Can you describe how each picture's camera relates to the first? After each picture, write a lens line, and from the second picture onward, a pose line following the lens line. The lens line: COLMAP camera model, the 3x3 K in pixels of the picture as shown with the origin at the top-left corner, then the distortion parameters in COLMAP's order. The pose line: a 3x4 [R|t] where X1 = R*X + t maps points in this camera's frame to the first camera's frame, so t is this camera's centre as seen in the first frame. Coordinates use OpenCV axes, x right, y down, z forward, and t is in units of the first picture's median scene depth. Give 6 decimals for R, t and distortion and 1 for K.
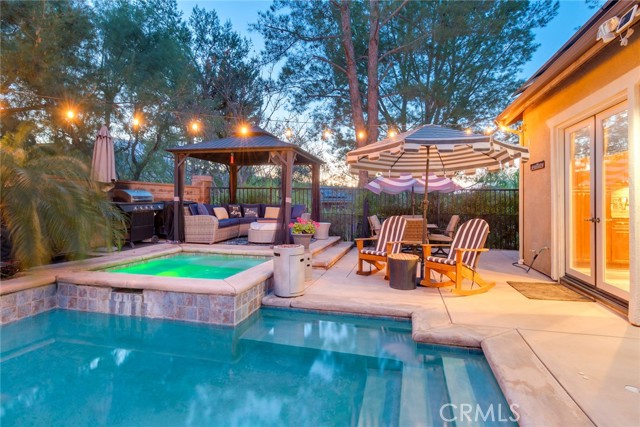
lens RADIAL K [[344.3, 0, 320.3], [0, 344.3, 202.7], [0, 0, 1]] dist [-0.001691, -0.000120]
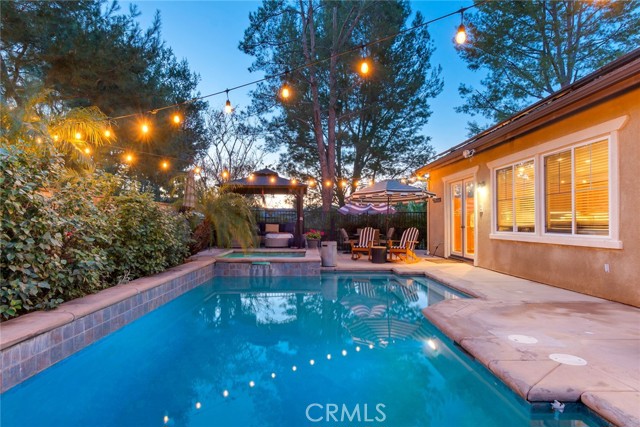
lens RADIAL K [[355.9, 0, 319.8], [0, 355.9, 224.9], [0, 0, 1]] dist [0.000334, 0.000156]
pose [[0.961331, -0.007309, 0.275299, -0.455586], [0.006958, 0.999973, 0.002254, 0.017468], [-0.275308, -0.000252, 0.961356, -0.604784]]
